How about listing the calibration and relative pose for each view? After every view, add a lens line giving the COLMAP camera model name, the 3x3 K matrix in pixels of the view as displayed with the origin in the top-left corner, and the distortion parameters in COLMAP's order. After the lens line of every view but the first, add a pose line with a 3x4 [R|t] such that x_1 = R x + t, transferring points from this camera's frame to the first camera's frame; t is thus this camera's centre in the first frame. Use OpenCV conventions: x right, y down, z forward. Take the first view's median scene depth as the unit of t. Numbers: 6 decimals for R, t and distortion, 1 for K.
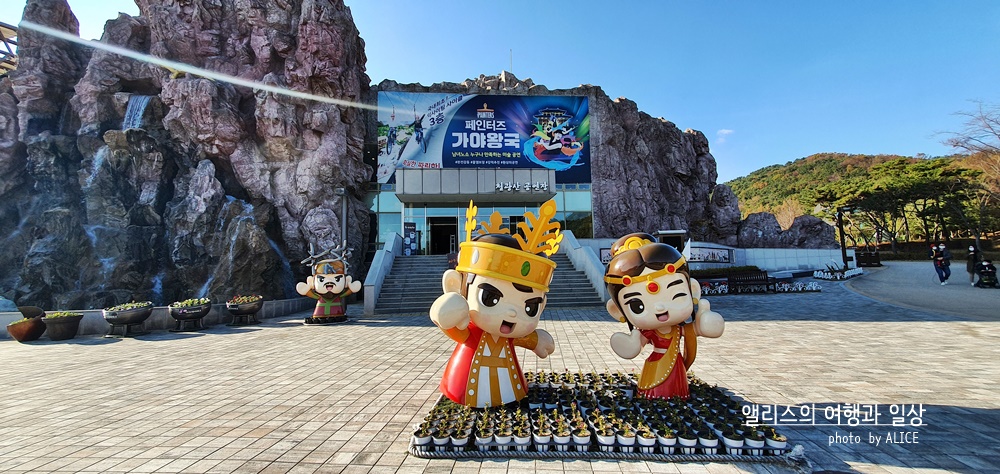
lens RADIAL K [[394.7, 0, 493.6], [0, 394.7, 237.5], [0, 0, 1]] dist [0.009681, -0.004466]
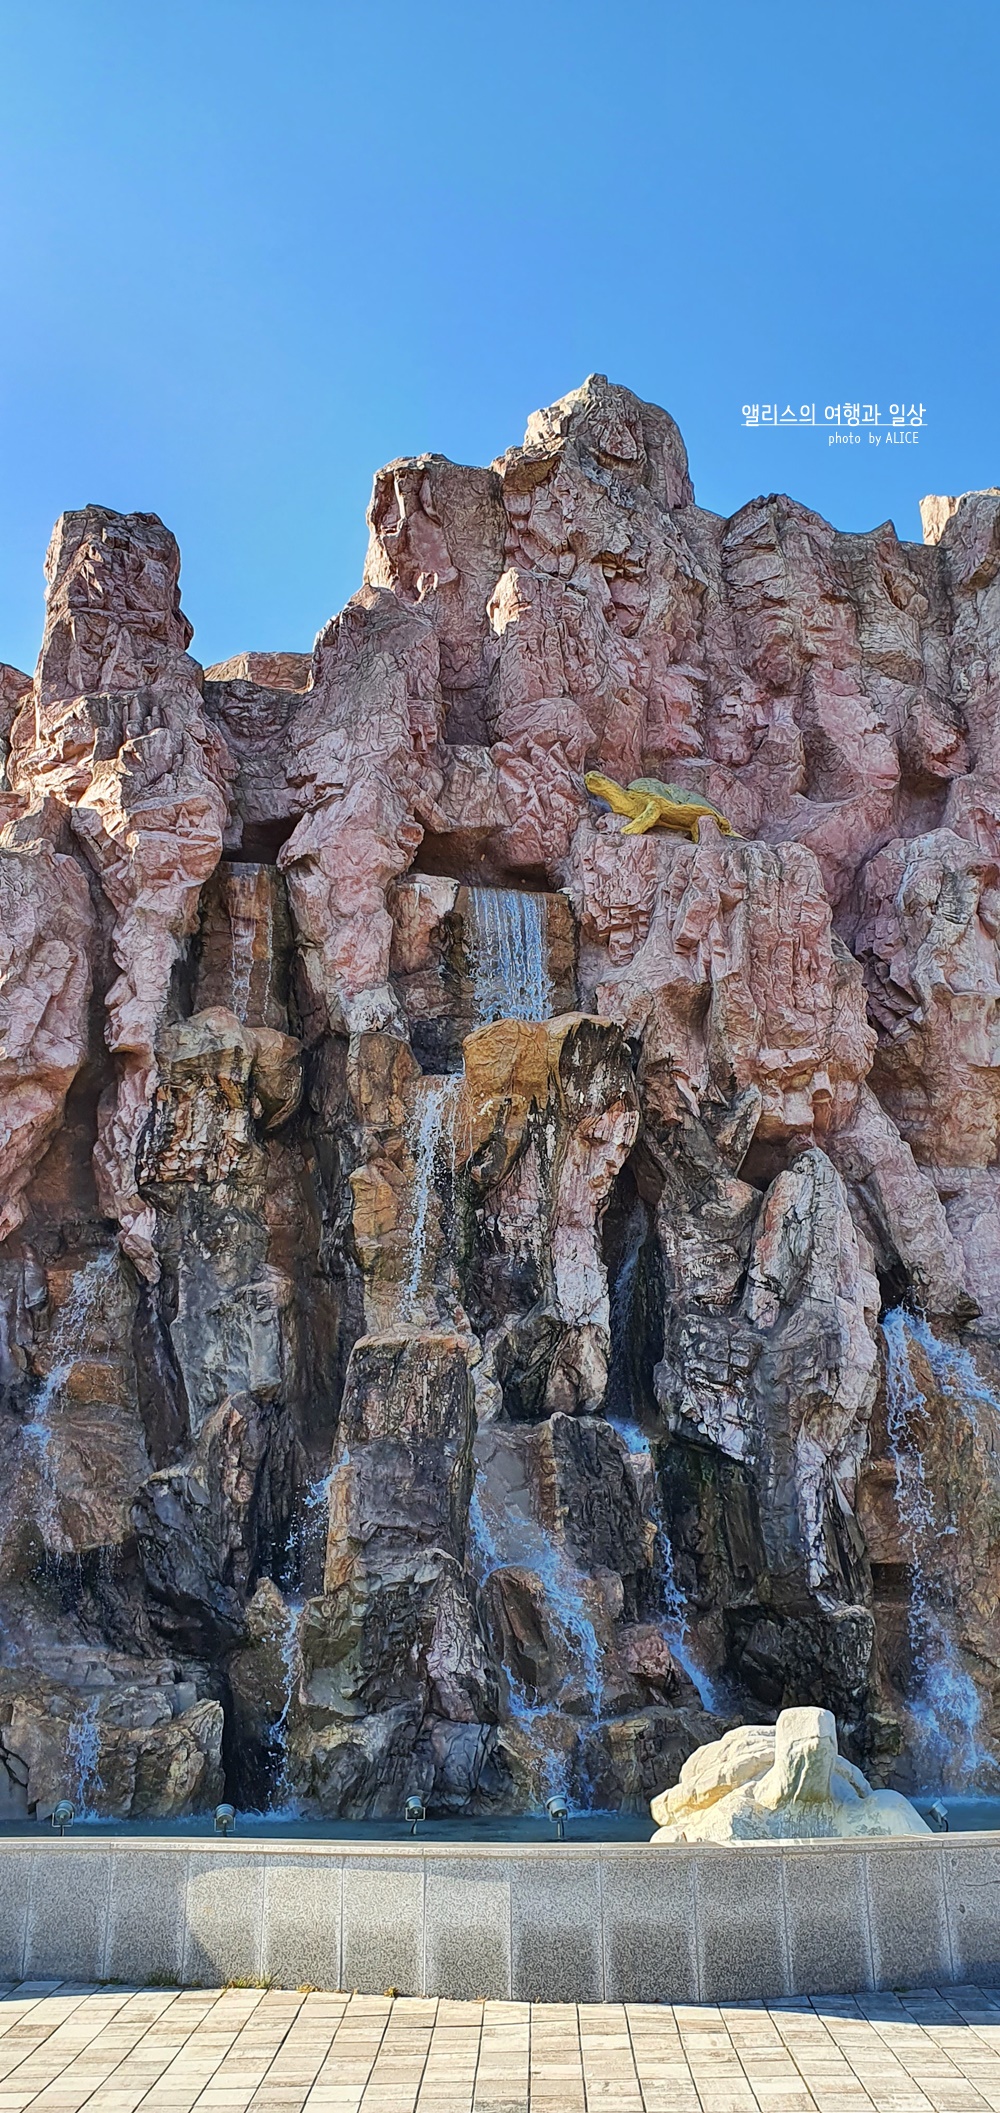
lens RADIAL K [[1628.8, 0, 501.1], [0, 1628.8, 1097.1], [0, 0, 1]] dist [0.090234, -0.131612]
pose [[0.995650, 0.040468, 0.083927, -0.995001], [-0.020214, 0.973119, -0.229416, 0.011963], [-0.090955, 0.226722, 0.969703, 0.015854]]
